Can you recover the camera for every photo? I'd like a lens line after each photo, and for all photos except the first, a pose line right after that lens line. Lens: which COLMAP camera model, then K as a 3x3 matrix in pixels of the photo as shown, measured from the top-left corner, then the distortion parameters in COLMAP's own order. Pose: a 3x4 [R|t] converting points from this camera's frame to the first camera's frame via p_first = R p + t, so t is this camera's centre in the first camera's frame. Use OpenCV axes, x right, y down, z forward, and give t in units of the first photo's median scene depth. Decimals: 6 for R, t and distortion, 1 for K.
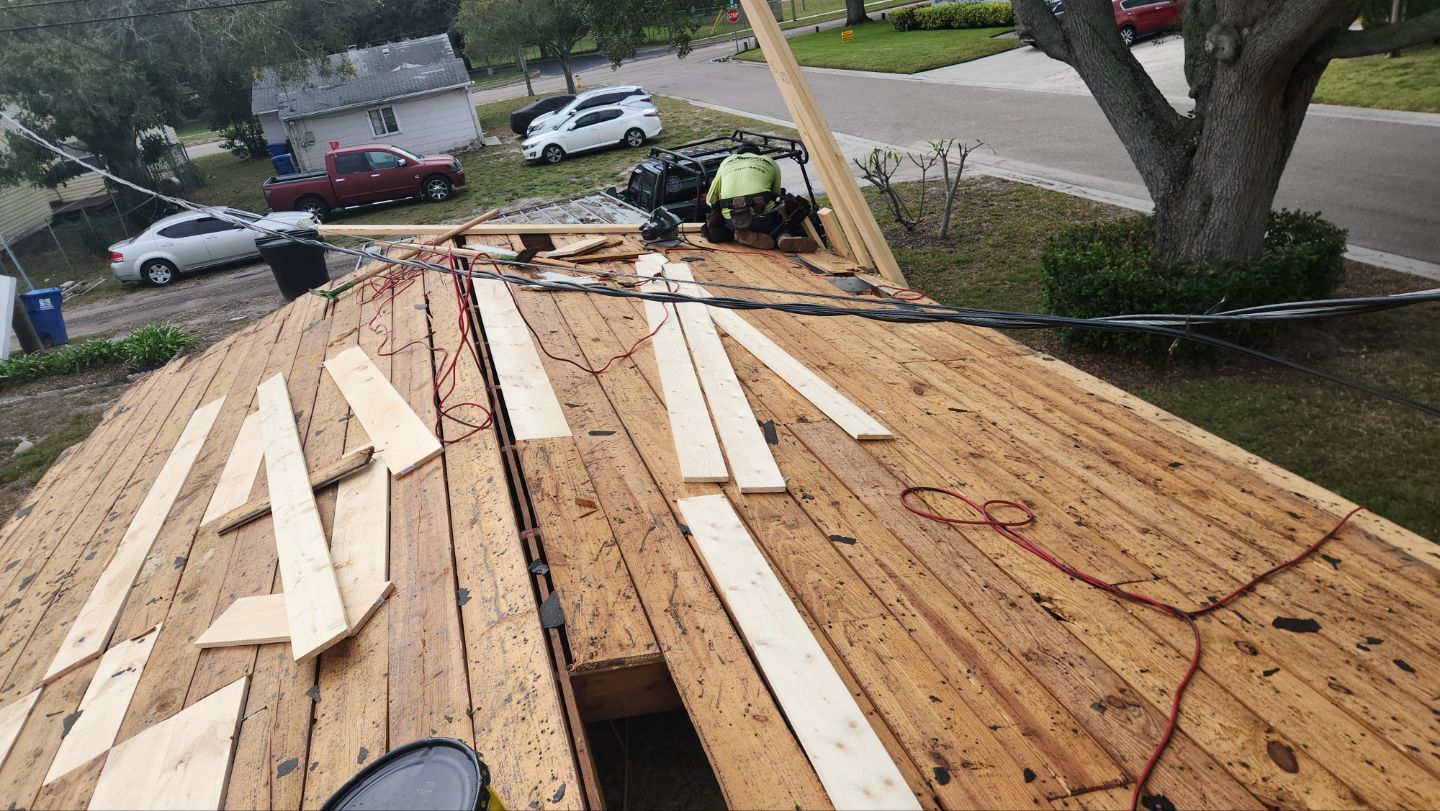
lens RADIAL K [[987.4, 0, 720.0], [0, 987.4, 405.5], [0, 0, 1]] dist [0.086672, -0.082014]
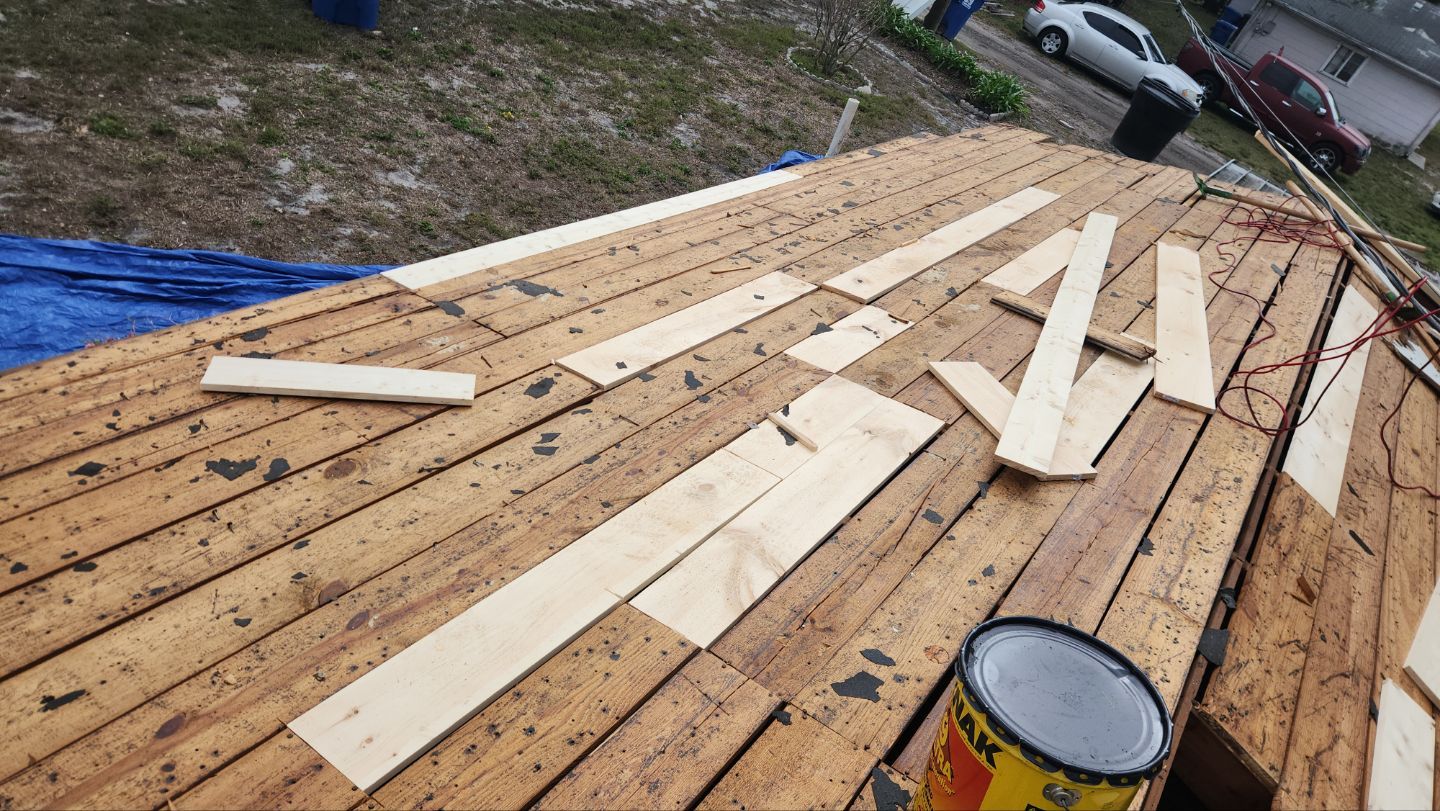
lens RADIAL K [[987.4, 0, 720.0], [0, 987.4, 405.5], [0, 0, 1]] dist [0.086672, -0.082014]
pose [[0.494101, 0.768067, -0.407354, -0.104921], [-0.707368, 0.627562, 0.325265, 0.050165], [0.505465, 0.127435, 0.853385, -0.034263]]
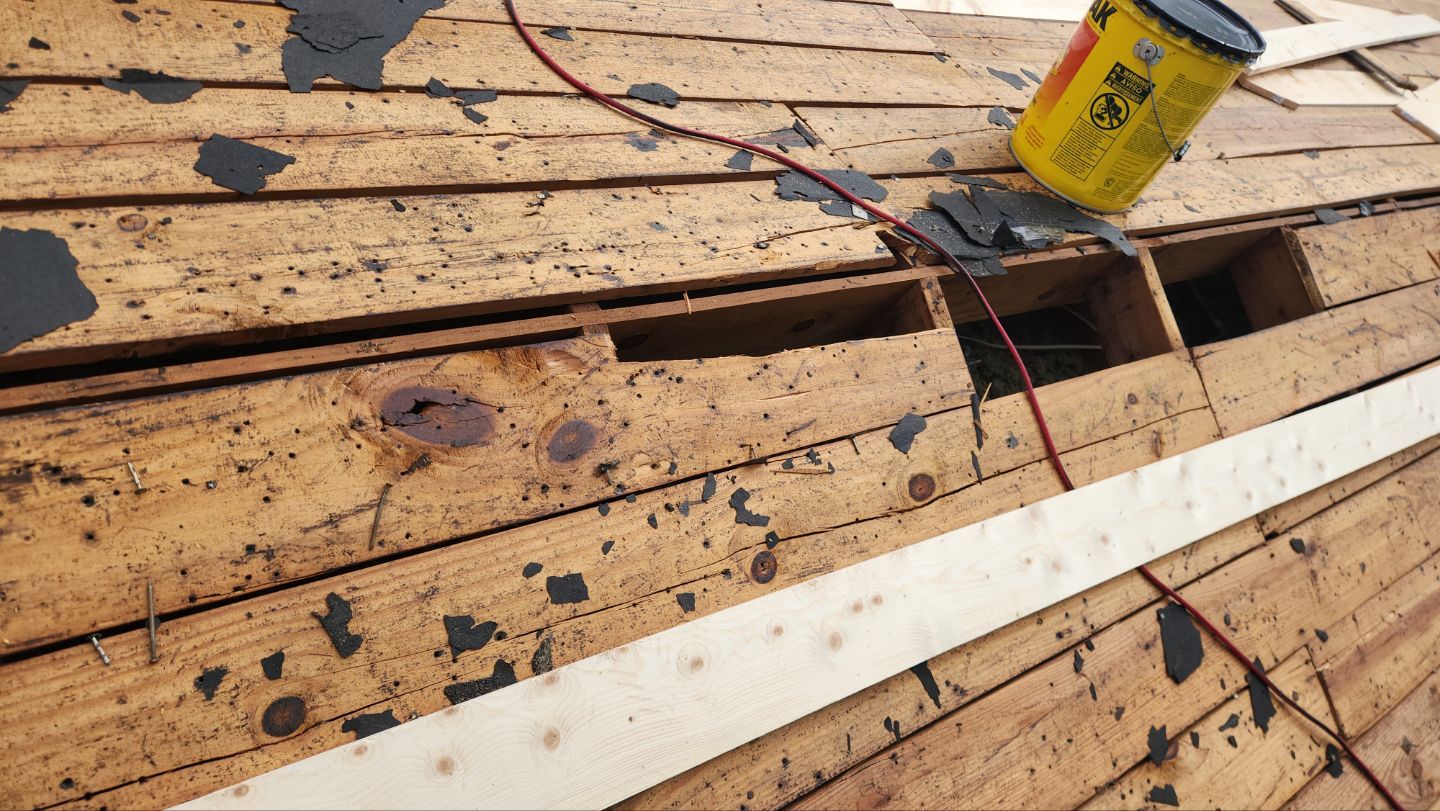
lens RADIAL K [[987.4, 0, 720.0], [0, 987.4, 405.5], [0, 0, 1]] dist [0.086672, -0.082014]
pose [[0.086771, 0.944824, -0.315878, 0.157525], [-0.801876, 0.254389, 0.540630, 0.113026], [0.591156, 0.206384, 0.779705, -0.066288]]
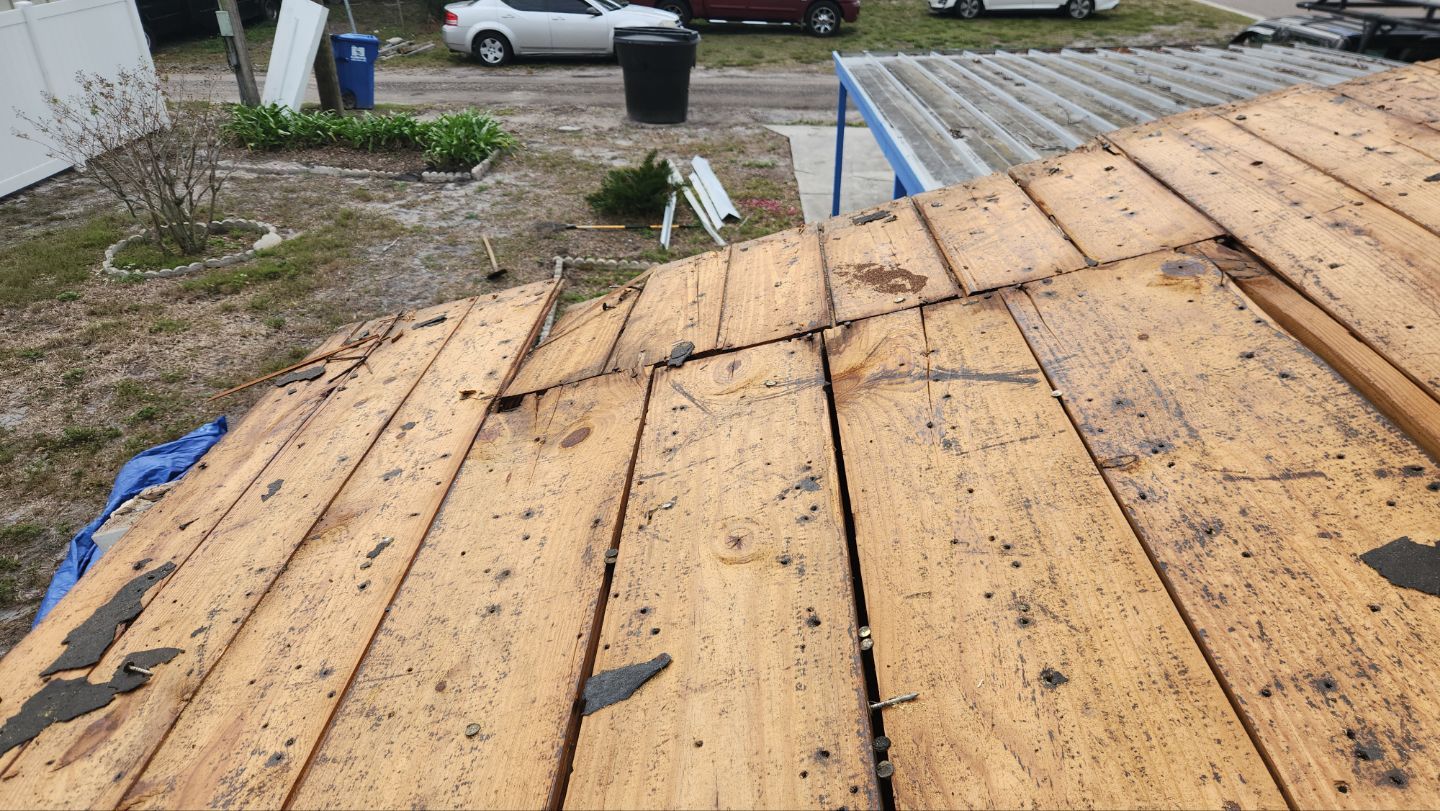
lens RADIAL K [[987.4, 0, 720.0], [0, 987.4, 405.5], [0, 0, 1]] dist [0.086672, -0.082014]
pose [[0.933889, 0.290859, -0.207974, -0.744168], [-0.265550, 0.953682, 0.141329, -0.112293], [0.239448, -0.076758, 0.967870, 1.343148]]
